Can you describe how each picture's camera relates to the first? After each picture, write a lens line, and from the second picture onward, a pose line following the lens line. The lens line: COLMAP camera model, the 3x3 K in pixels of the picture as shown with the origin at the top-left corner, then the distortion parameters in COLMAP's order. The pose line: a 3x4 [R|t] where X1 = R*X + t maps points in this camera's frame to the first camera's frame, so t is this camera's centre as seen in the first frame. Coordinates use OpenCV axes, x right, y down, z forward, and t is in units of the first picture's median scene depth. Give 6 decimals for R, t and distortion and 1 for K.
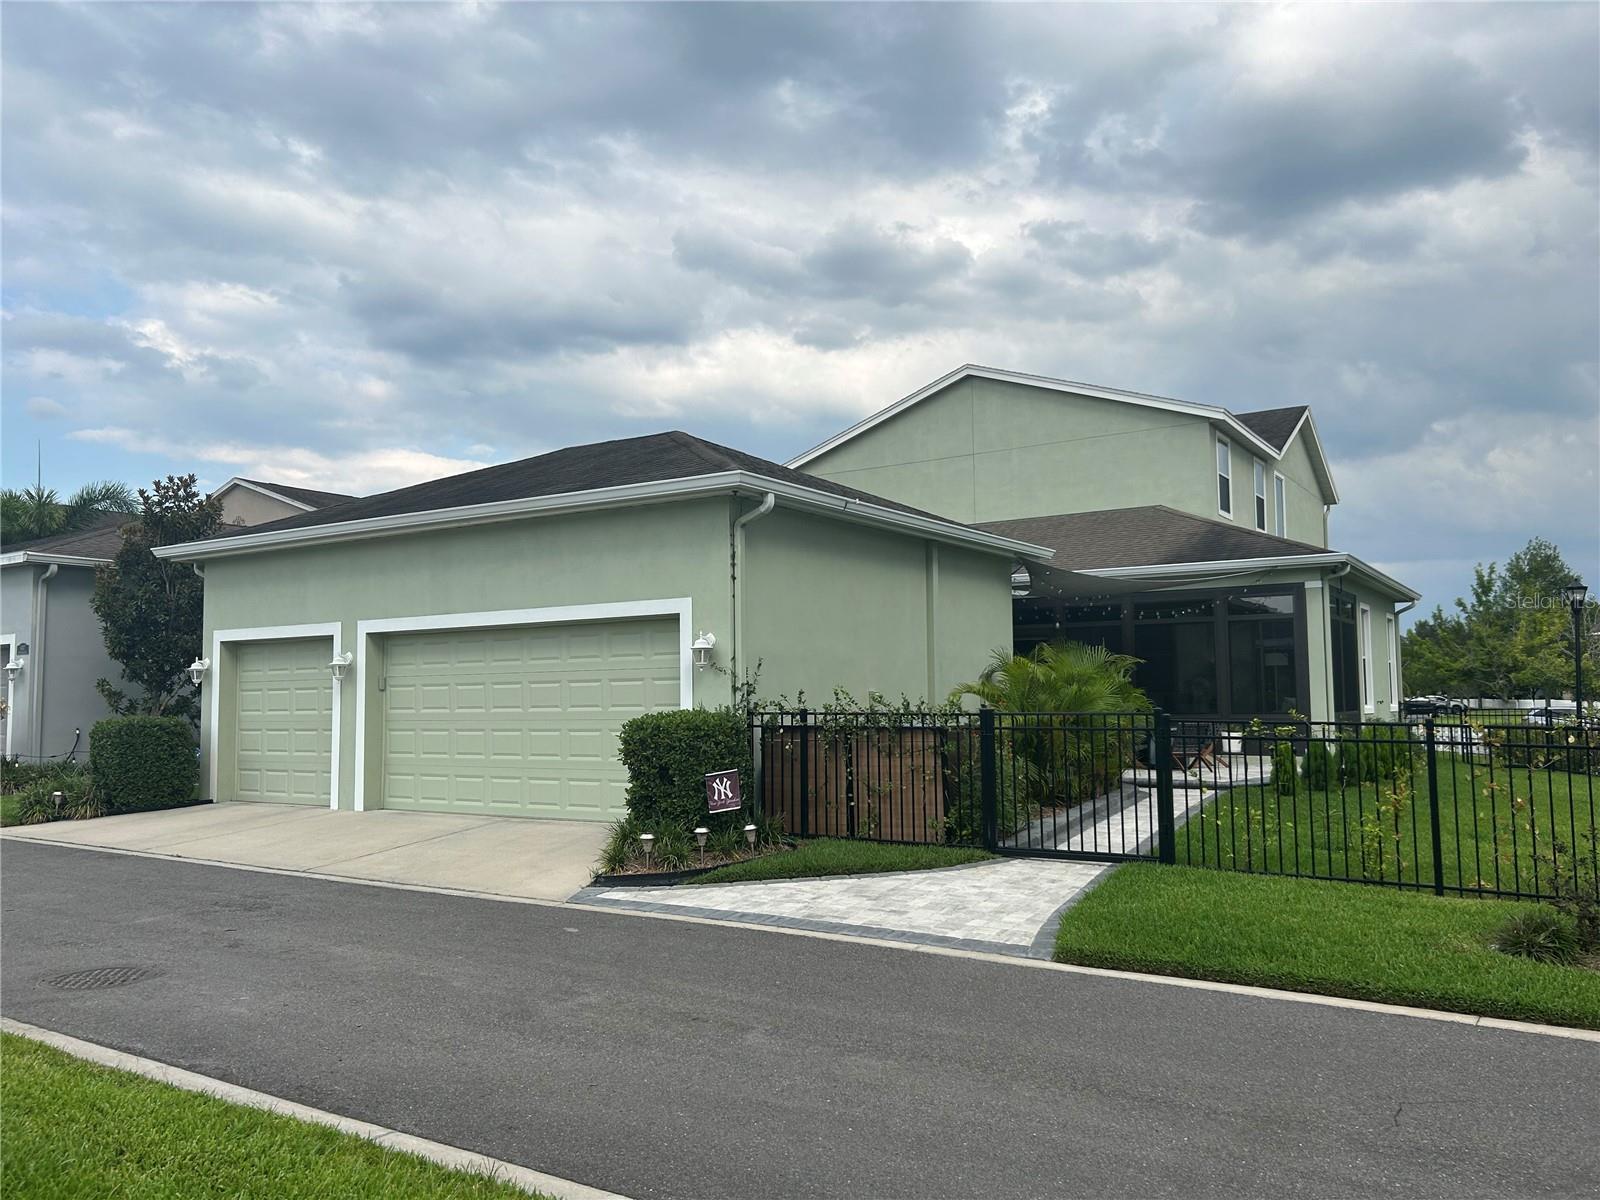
lens RADIAL K [[1201.2, 0, 801.8], [0, 1201.2, 607.5], [0, 0, 1]] dist [0.038473, -0.042089]
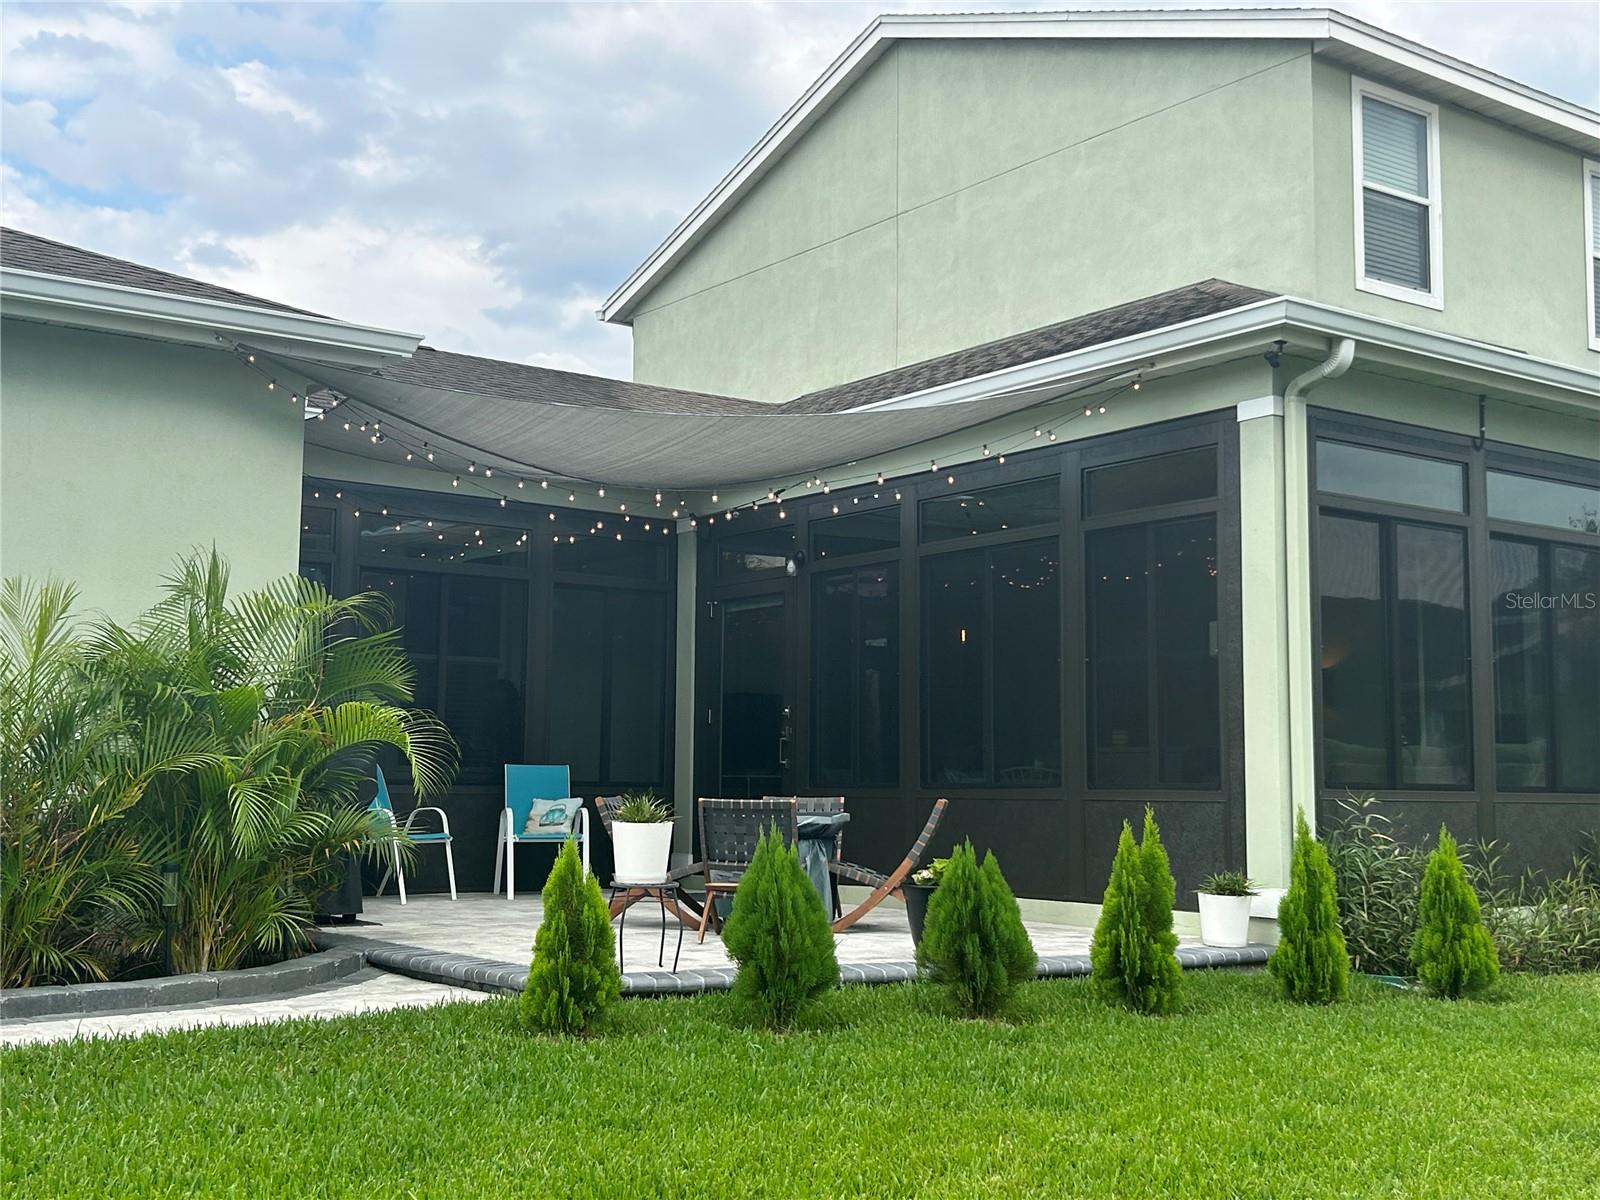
lens RADIAL K [[1904.2, 0, 794.6], [0, 1904.2, 587.1], [0, 0, 1]] dist [0.008600, 0.000000]
pose [[0.933608, -0.018675, -0.357808, 0.609985], [0.006214, 0.999334, -0.035944, 0.060272], [0.358241, 0.031334, 0.933103, 0.571520]]
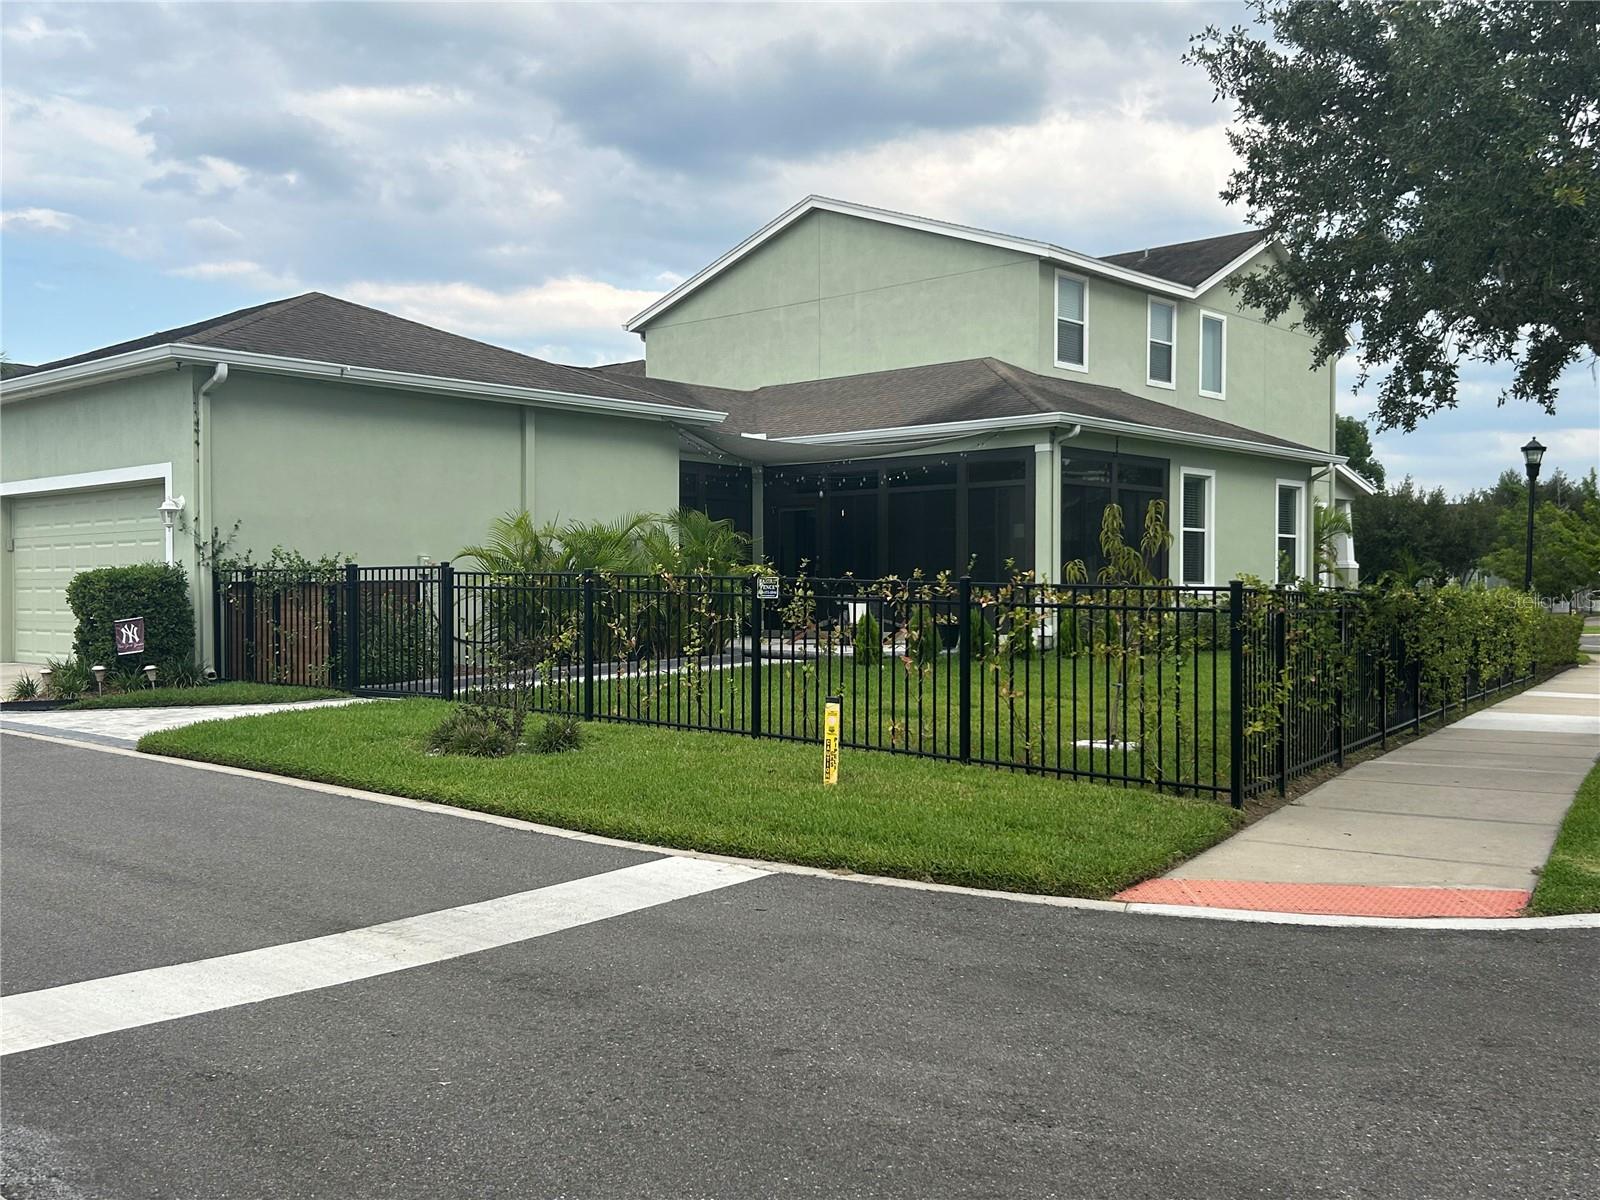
lens RADIAL K [[1524.6, 0, 794.4], [0, 1524.6, 610.3], [0, 0, 1]] dist [0.050334, 0.000000]
pose [[0.986386, 0.013514, -0.163889, 0.531792], [0.000697, 0.996265, 0.086348, 0.004072], [0.164443, -0.085287, 0.982692, -0.205798]]
